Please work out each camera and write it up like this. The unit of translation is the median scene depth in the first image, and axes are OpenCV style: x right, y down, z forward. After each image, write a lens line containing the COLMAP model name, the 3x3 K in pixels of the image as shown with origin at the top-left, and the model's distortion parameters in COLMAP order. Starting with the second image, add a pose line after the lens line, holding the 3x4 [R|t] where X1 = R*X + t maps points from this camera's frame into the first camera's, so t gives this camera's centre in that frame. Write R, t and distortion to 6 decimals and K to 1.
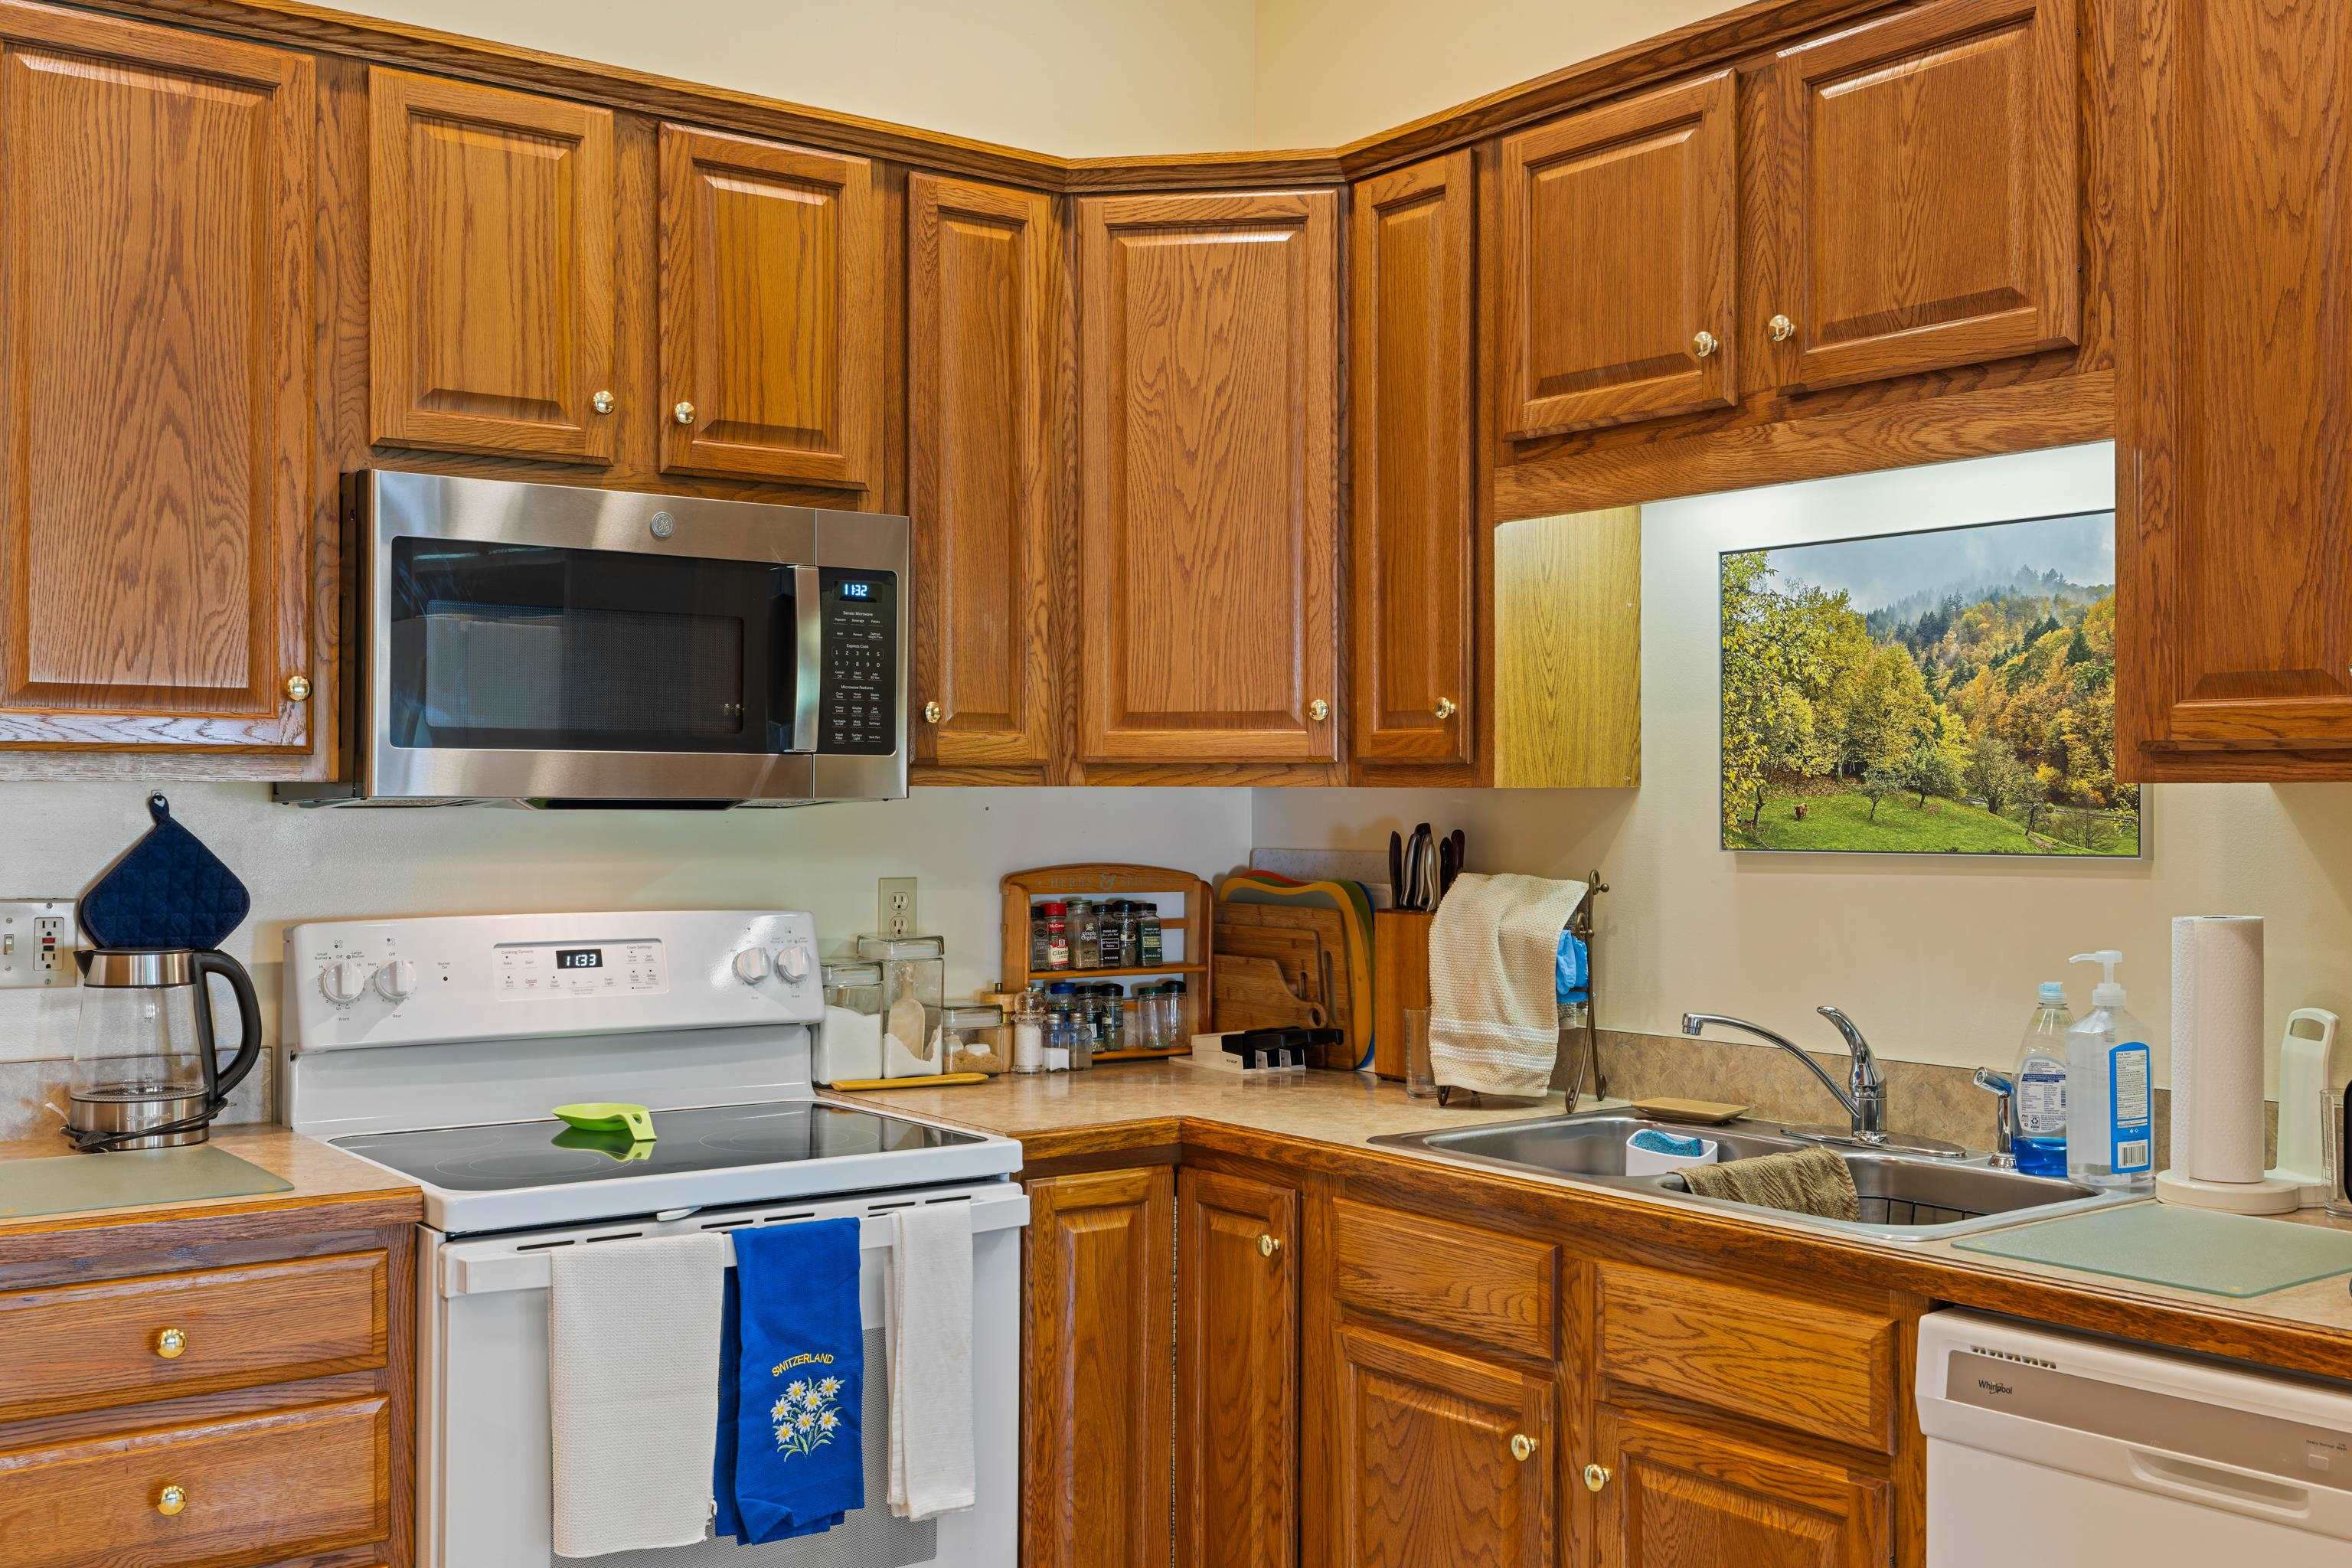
lens RADIAL K [[2327.7, 0, 1180.0], [0, 2327.7, 787.8], [0, 0, 1]] dist [0.001960, 0.000000]
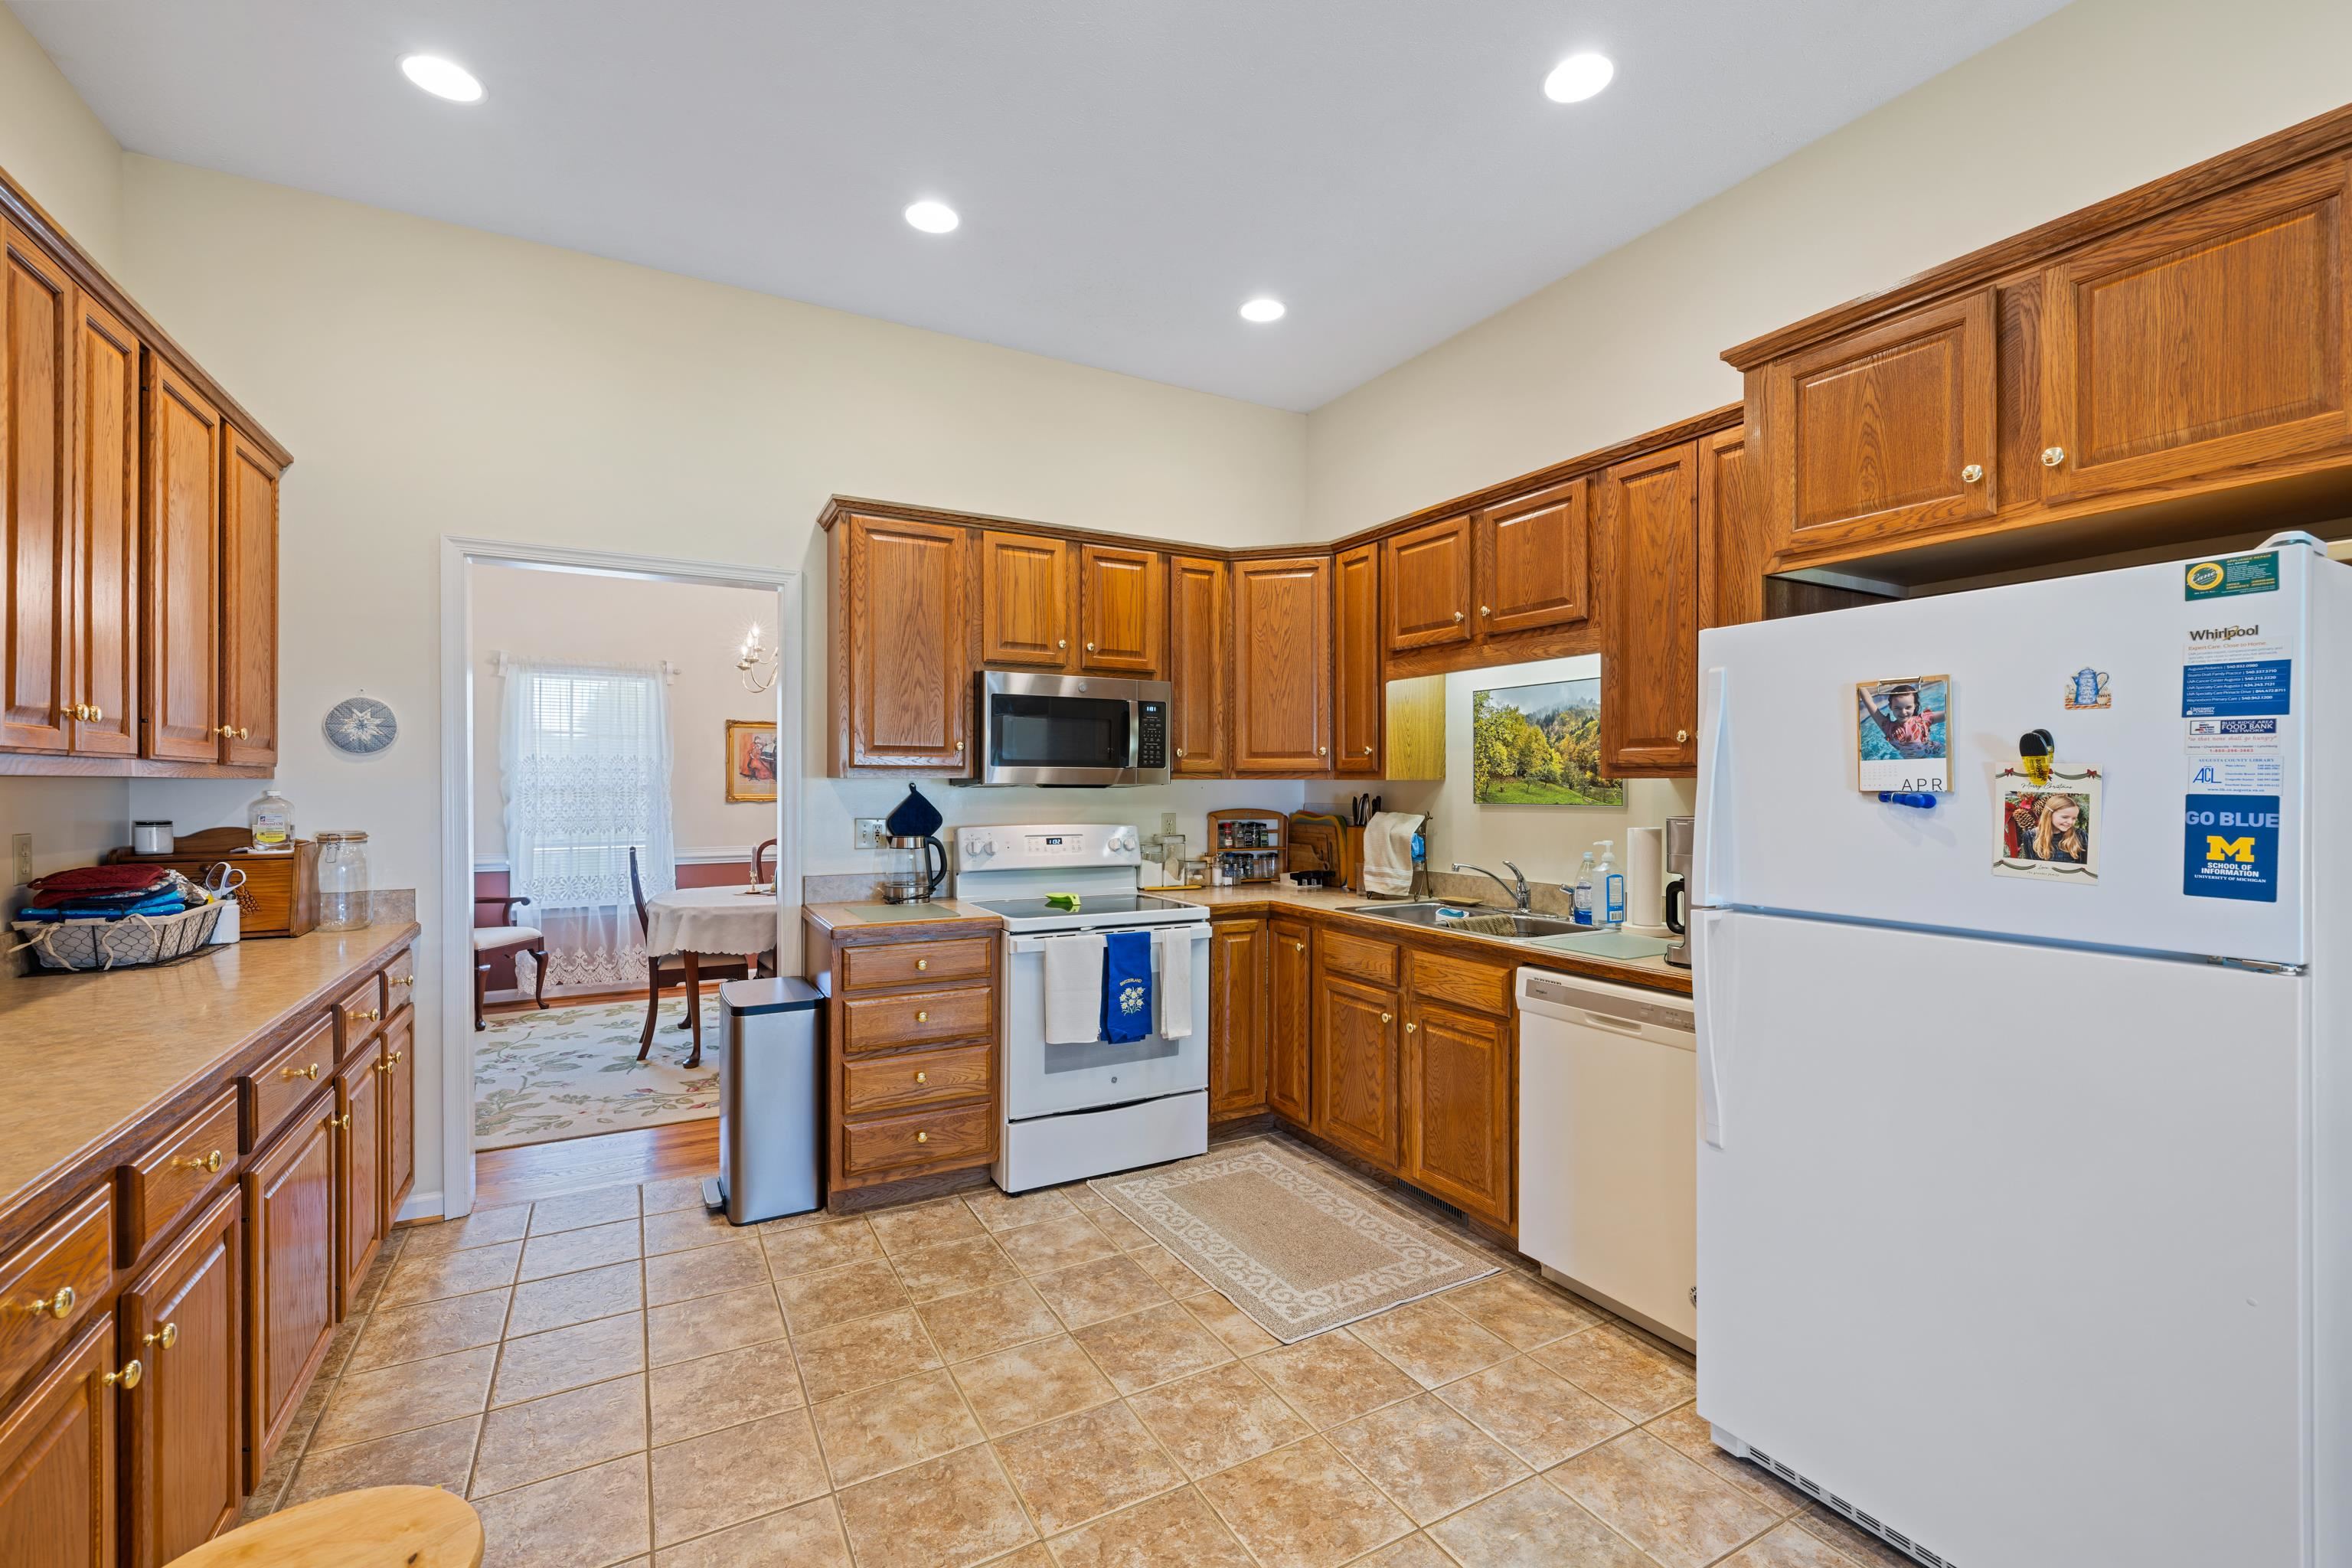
lens RADIAL K [[988.7, 0, 1169.9], [0, 988.7, 782.6], [0, 0, 1]] dist [0.000051, 0.000004]
pose [[0.990805, -0.000092, -0.135294, 0.046880], [0.000502, 0.999995, 0.002995, -0.000770], [0.135293, -0.003036, 0.990801, -0.183035]]
